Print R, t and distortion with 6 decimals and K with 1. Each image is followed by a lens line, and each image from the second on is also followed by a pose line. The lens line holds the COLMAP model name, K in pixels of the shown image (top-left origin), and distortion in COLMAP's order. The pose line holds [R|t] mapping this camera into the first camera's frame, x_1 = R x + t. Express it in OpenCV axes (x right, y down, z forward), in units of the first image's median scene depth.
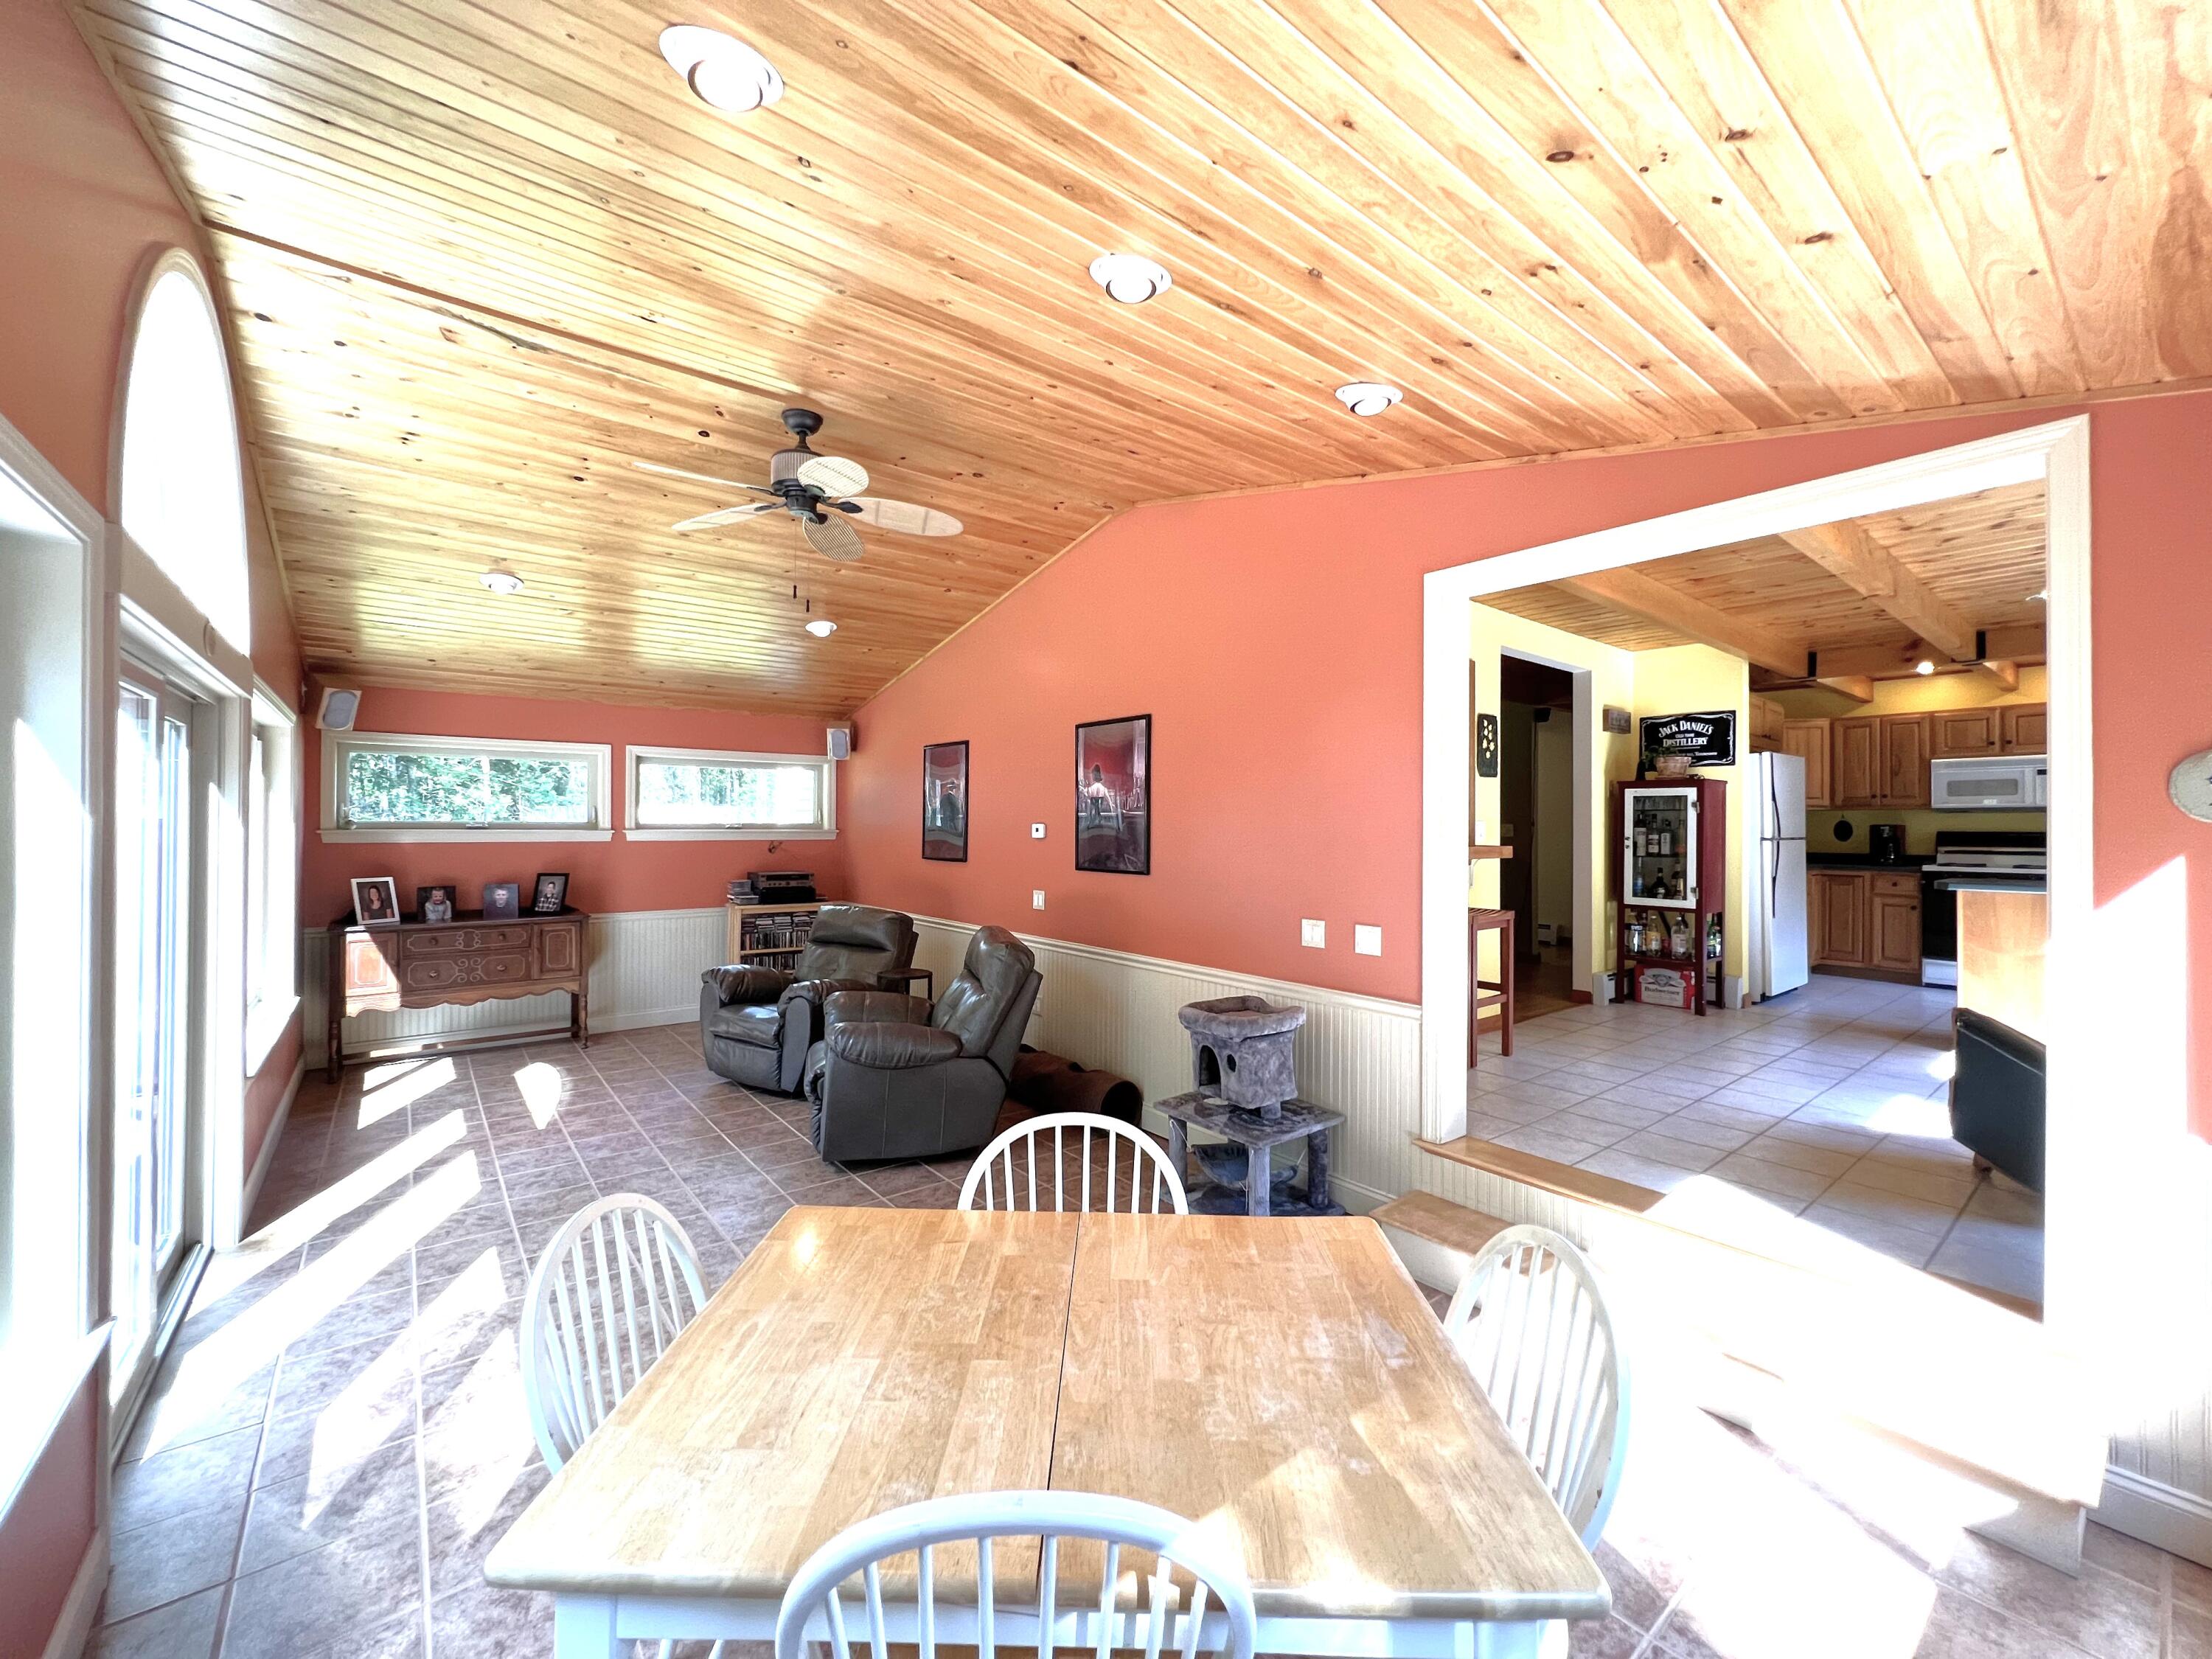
lens RADIAL K [[883.9, 0, 1103.5], [0, 883.9, 822.9], [0, 0, 1]] dist [0.002465, 0.000178]
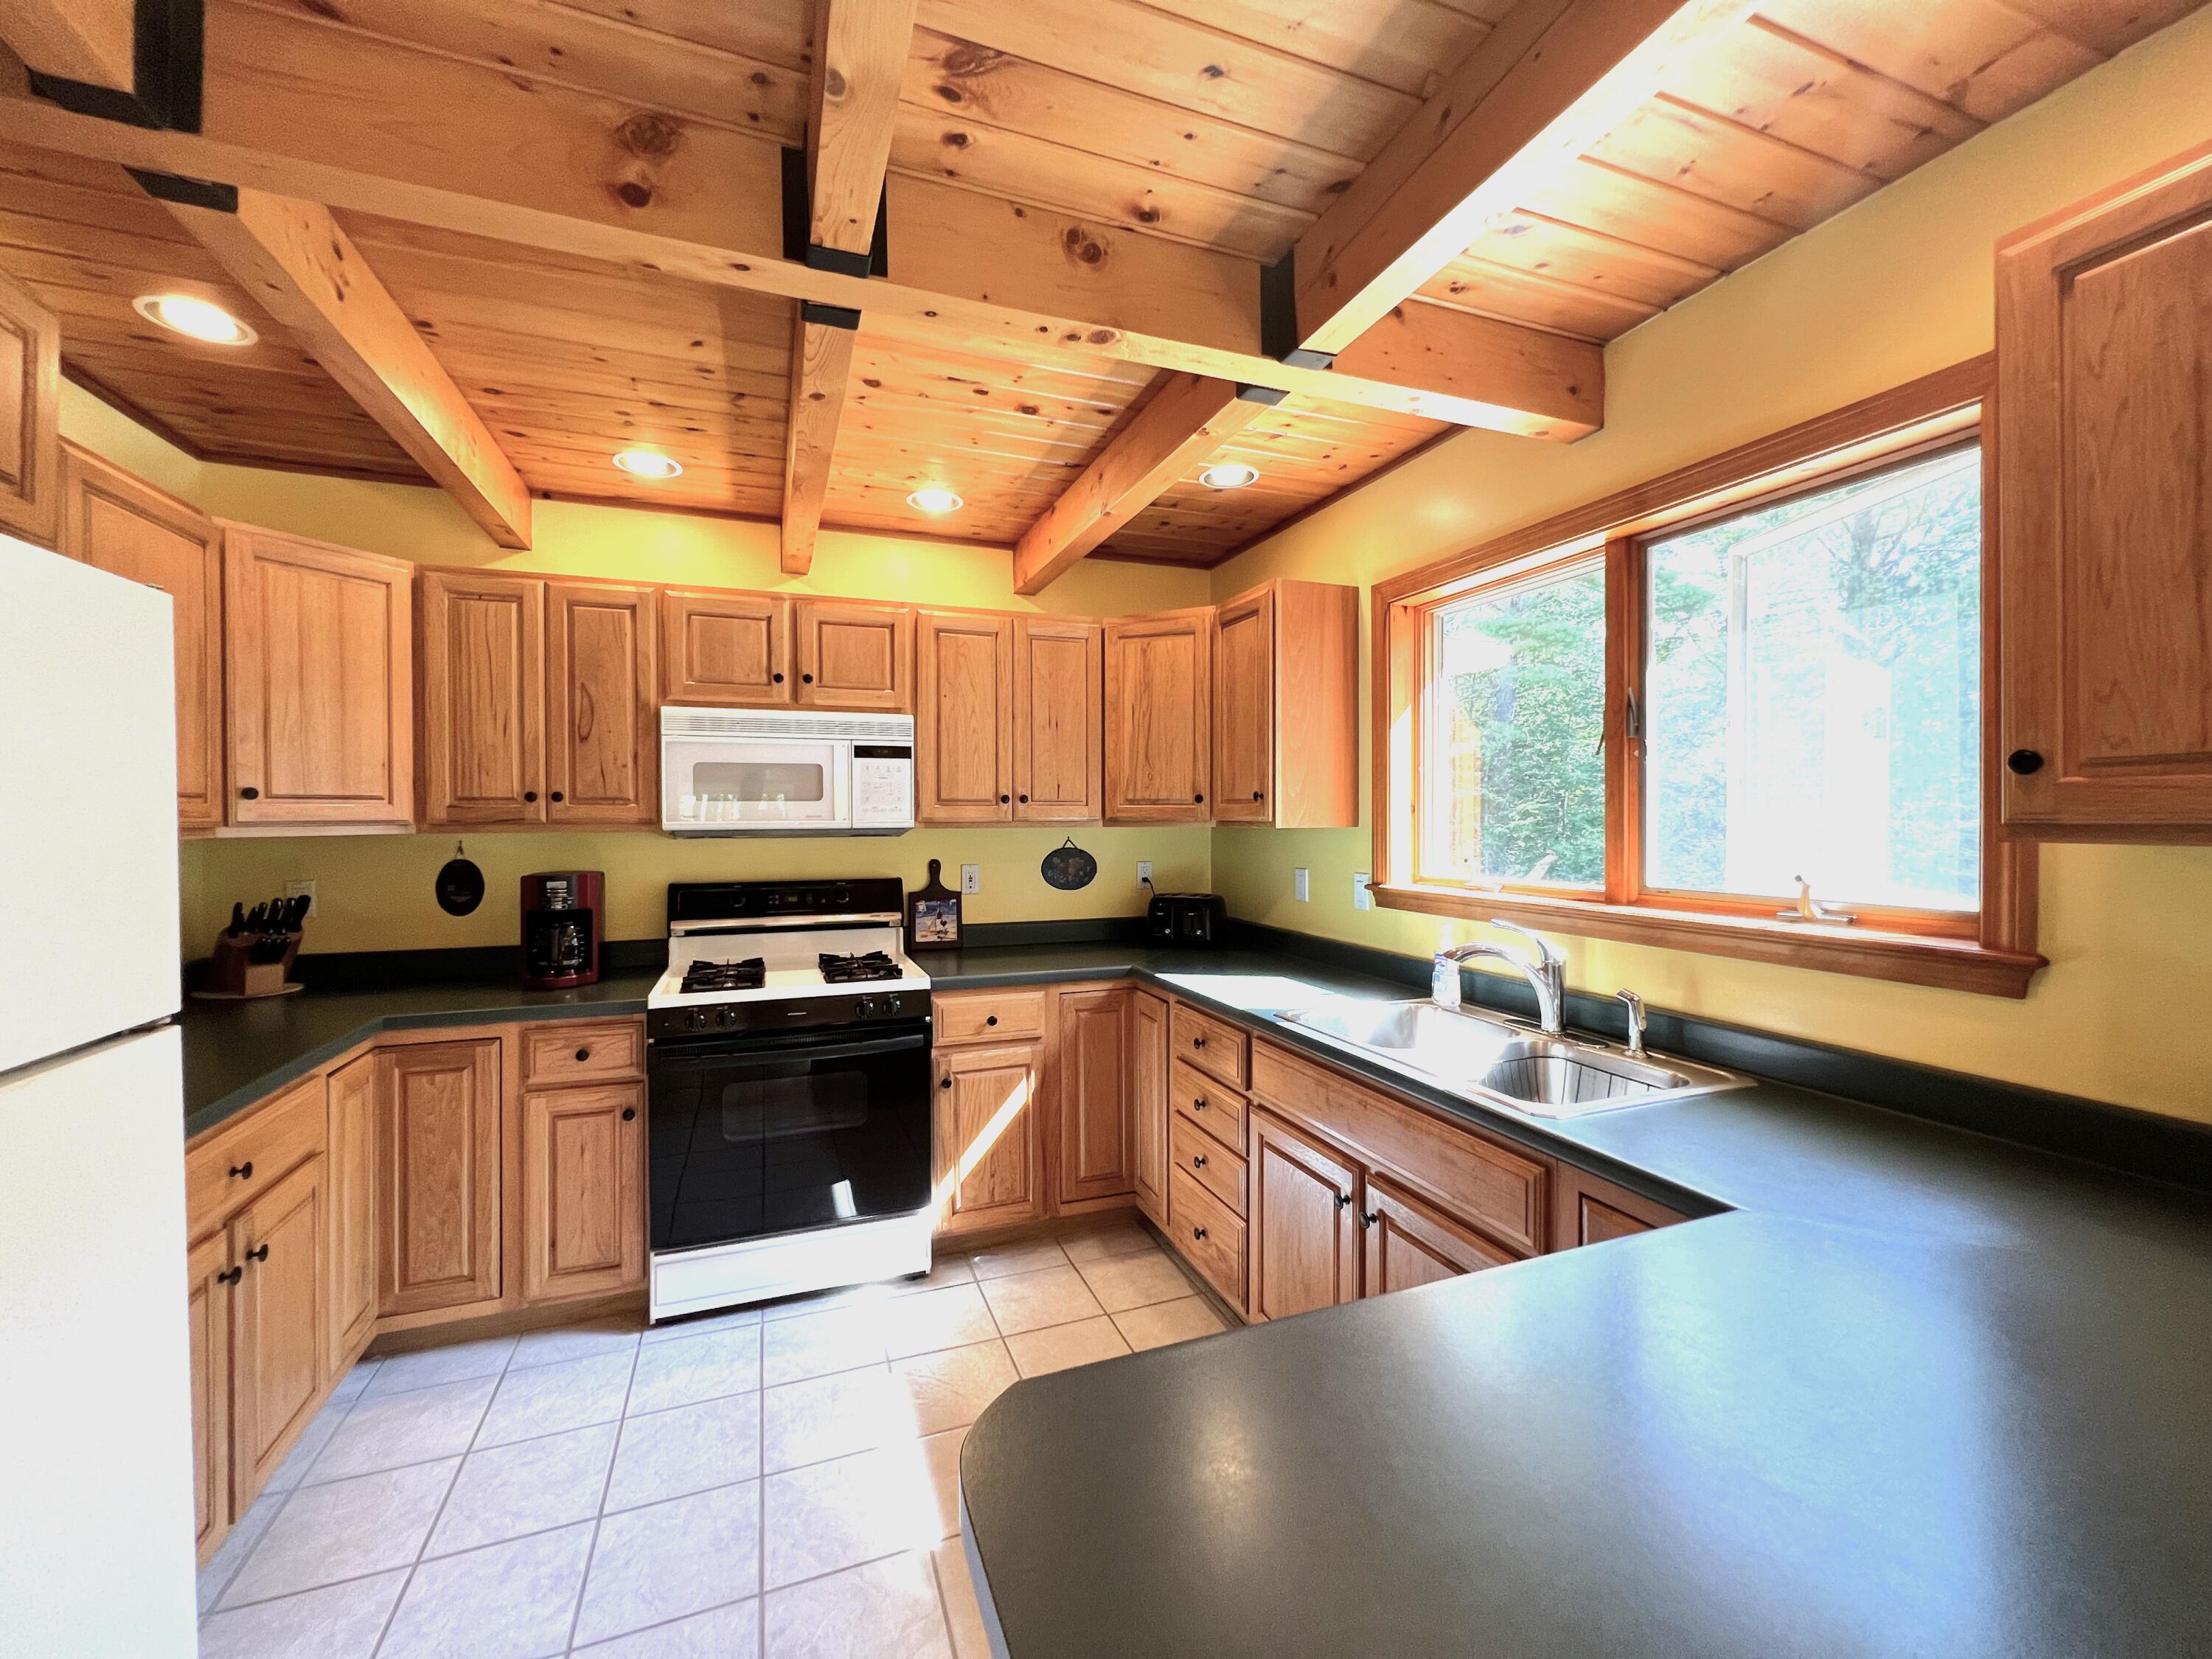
lens RADIAL K [[883.9, 0, 1100.1], [0, 883.9, 817.6], [0, 0, 1]] dist [0.002465, 0.000178]
pose [[0.302138, -0.008672, 0.953225, 0.702425], [-0.001333, 0.999954, 0.009520, -0.029841], [-0.953263, -0.004147, 0.302113, 0.788985]]
